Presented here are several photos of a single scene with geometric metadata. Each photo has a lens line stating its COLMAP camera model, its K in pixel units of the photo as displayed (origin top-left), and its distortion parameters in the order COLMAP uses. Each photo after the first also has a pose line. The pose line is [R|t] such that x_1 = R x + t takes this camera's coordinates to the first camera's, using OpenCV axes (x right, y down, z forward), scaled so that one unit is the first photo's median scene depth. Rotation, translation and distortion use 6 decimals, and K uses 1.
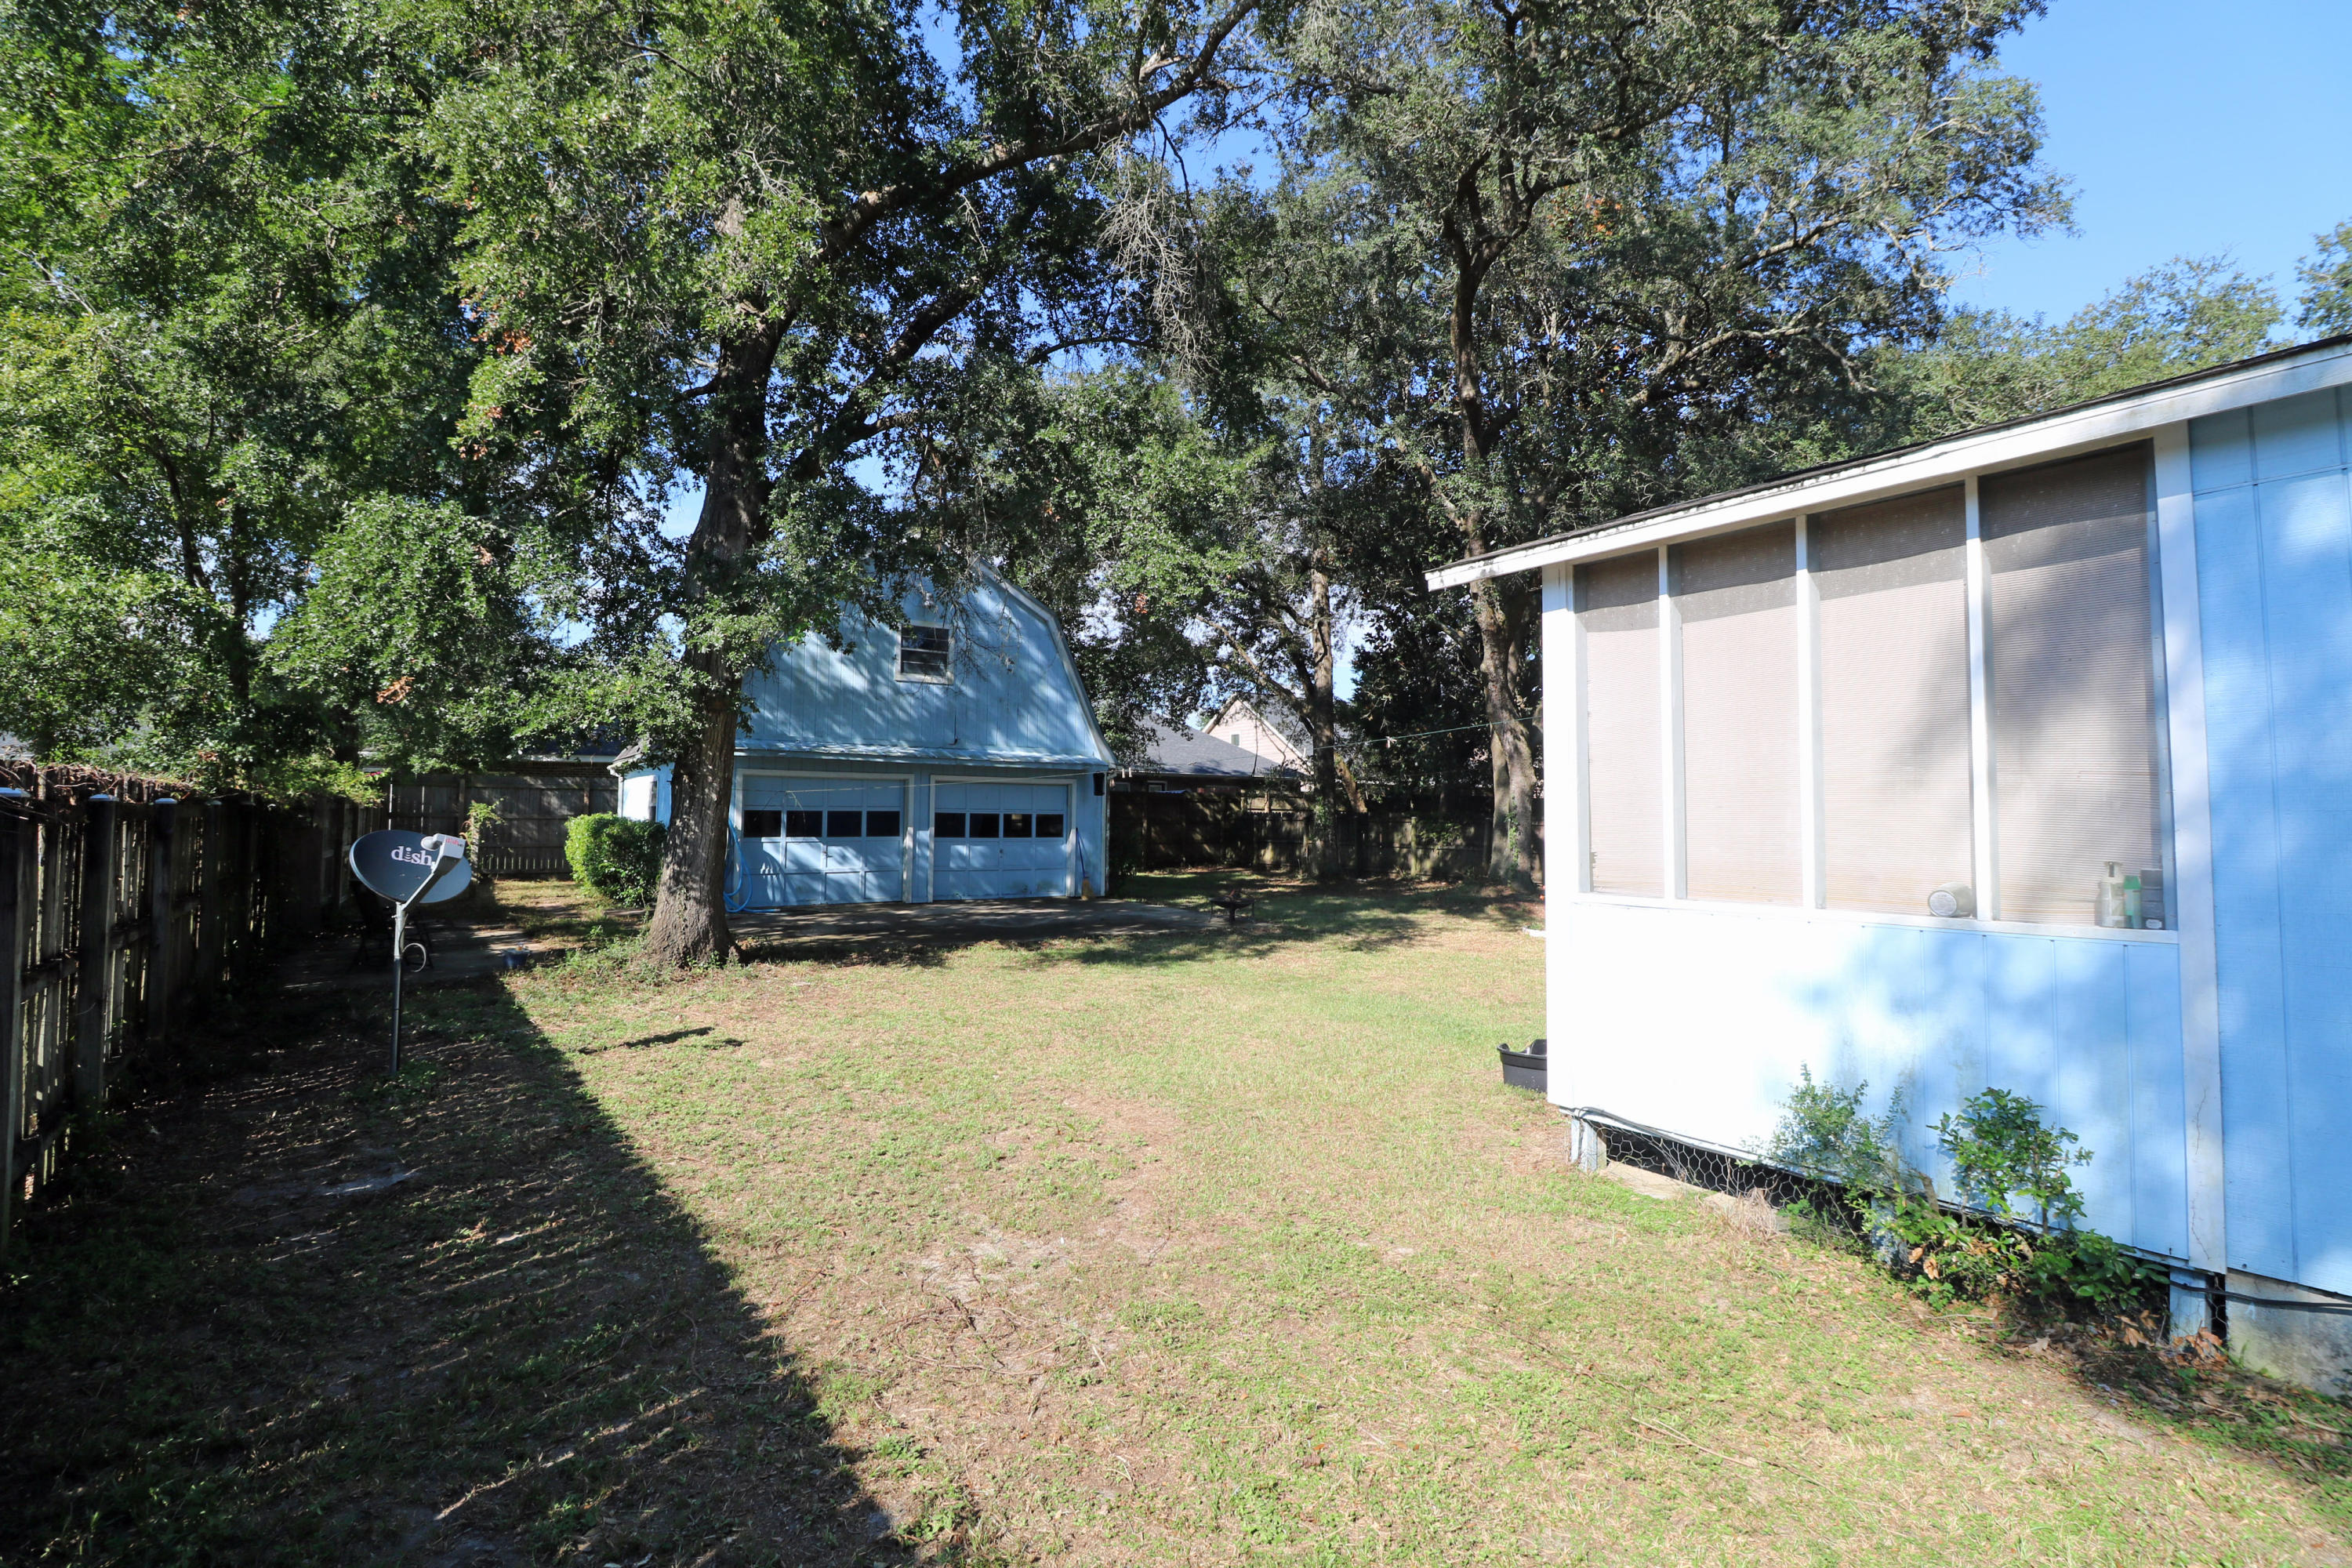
lens RADIAL K [[1101.6, 0, 1176.4], [0, 1101.6, 757.0], [0, 0, 1]] dist [-0.001464, -0.014026]
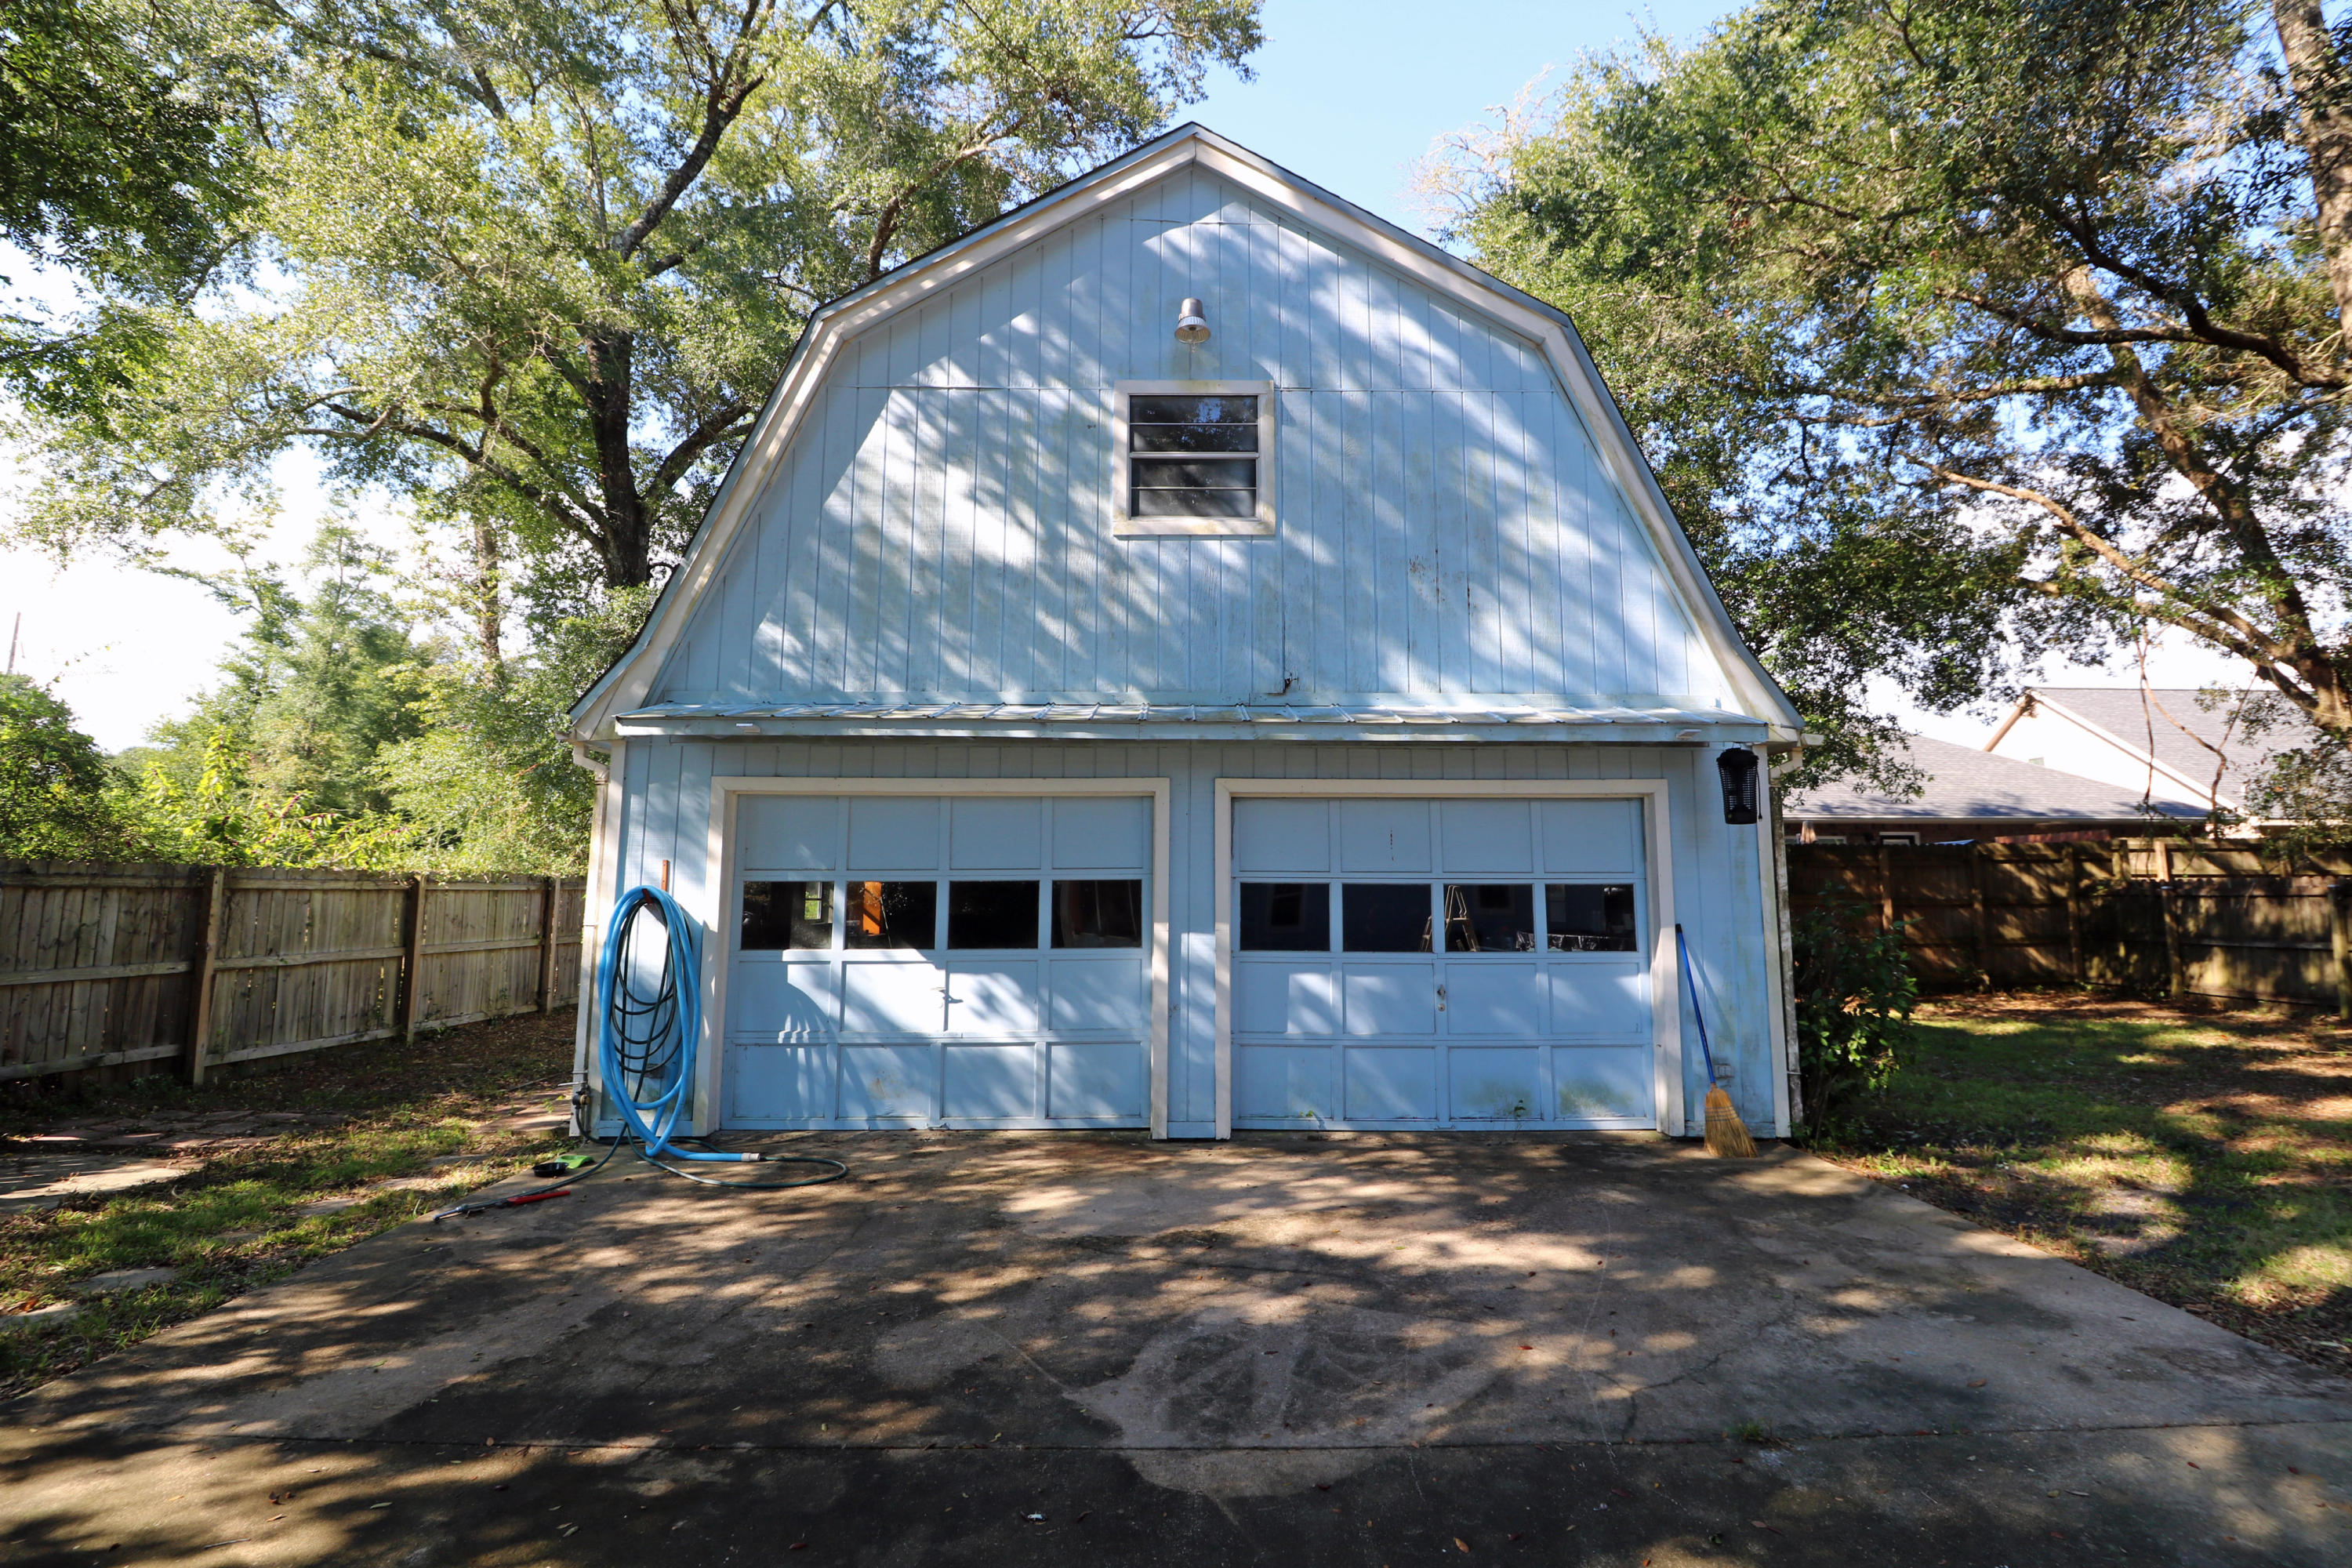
lens RADIAL K [[1101.6, 0, 1176.4], [0, 1101.6, 757.0], [0, 0, 1]] dist [-0.001464, -0.014026]
pose [[0.832359, -0.070728, -0.549705, -0.030621], [0.032510, 0.996347, -0.078969, 0.036649], [0.553283, 0.047860, 0.831618, 0.673603]]
